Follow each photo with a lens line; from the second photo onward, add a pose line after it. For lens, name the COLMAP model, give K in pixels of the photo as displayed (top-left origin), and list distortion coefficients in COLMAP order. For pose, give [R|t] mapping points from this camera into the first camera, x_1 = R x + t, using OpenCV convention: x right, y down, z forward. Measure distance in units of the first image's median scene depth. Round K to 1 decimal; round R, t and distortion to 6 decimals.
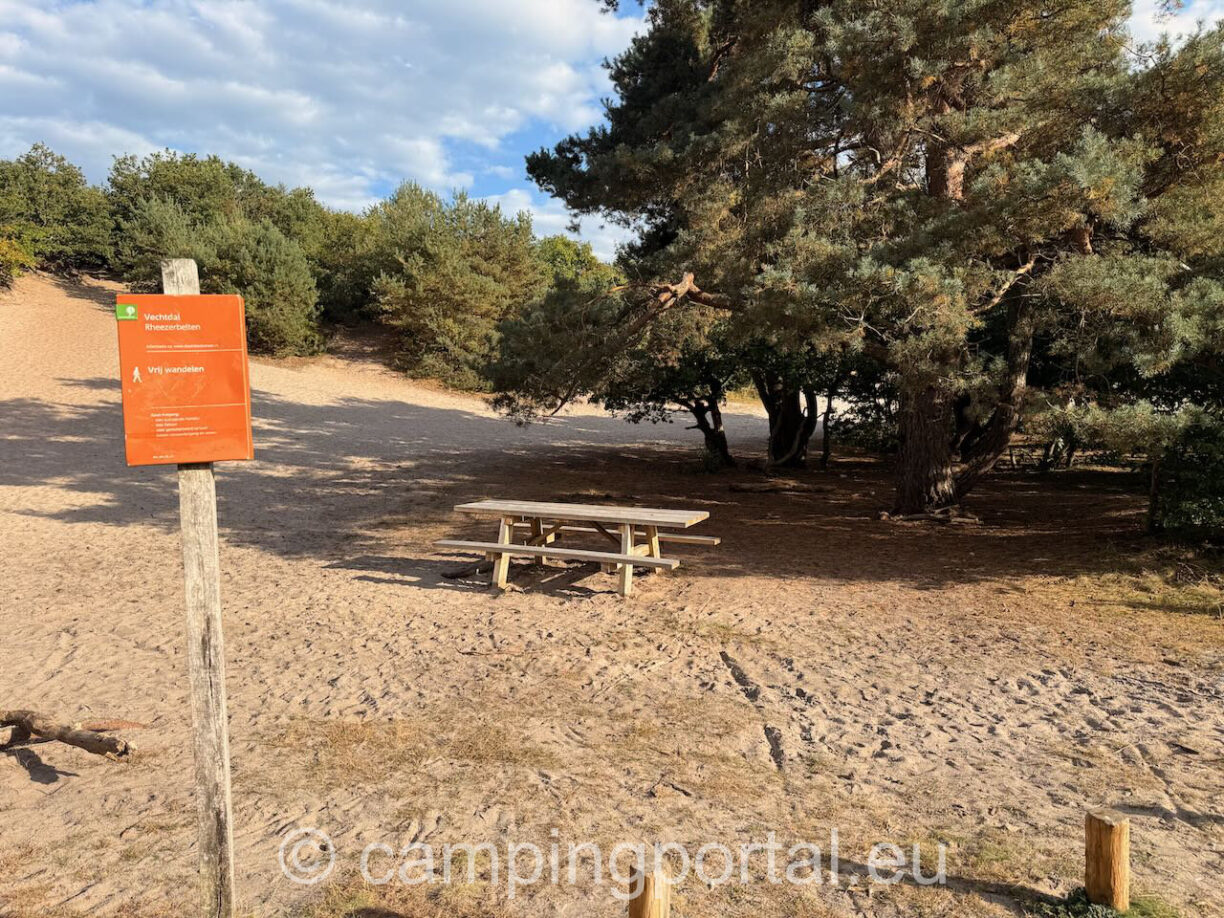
lens RADIAL K [[854.7, 0, 622.5], [0, 854.7, 465.9], [0, 0, 1]] dist [0.058618, -0.078911]
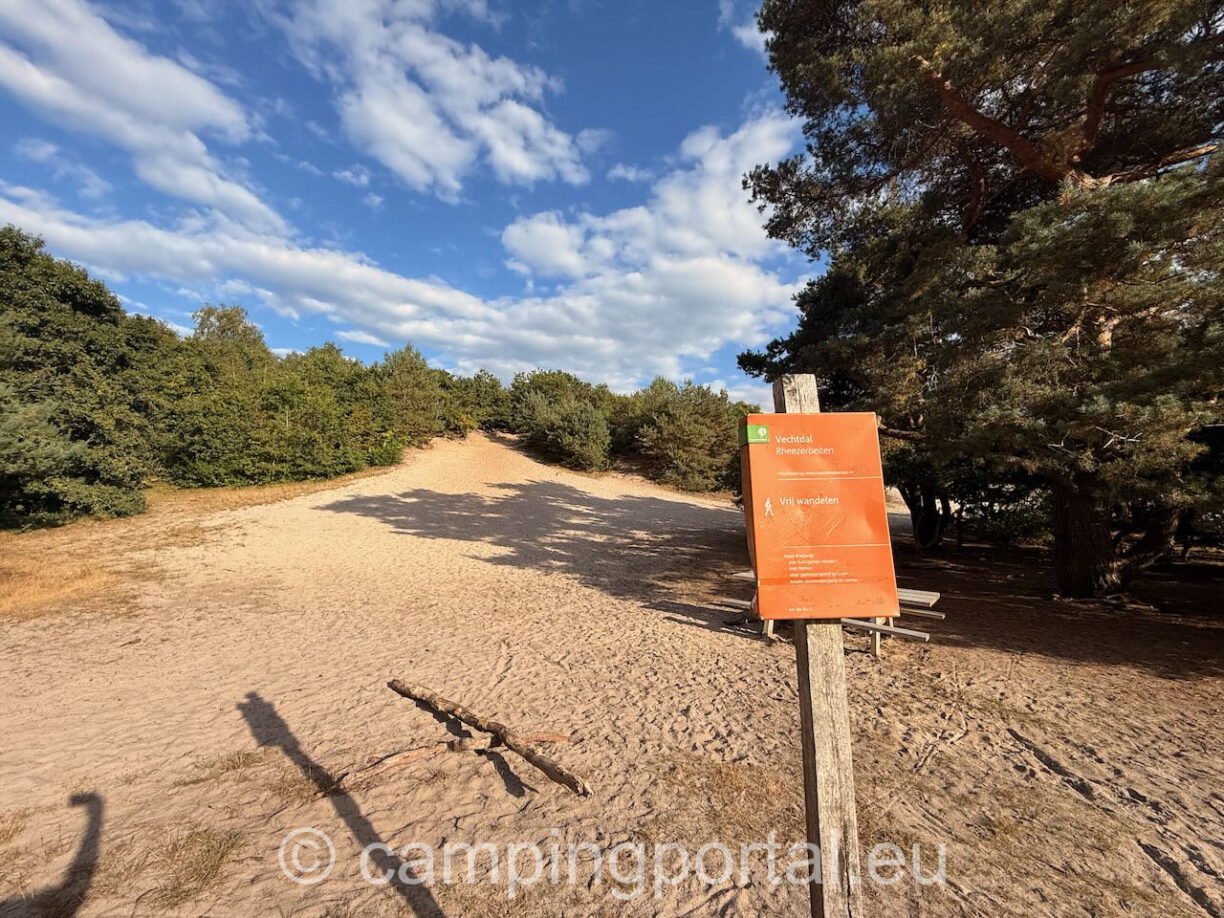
lens RADIAL K [[488.0, 0, 614.9], [0, 488.0, 463.1], [0, 0, 1]] dist [-0.007881, 0.000819]
pose [[0.954190, -0.002779, -0.299189, -0.102361], [-0.040170, 0.989714, -0.137303, -0.013967], [0.296493, 0.143031, 0.944264, 0.091011]]
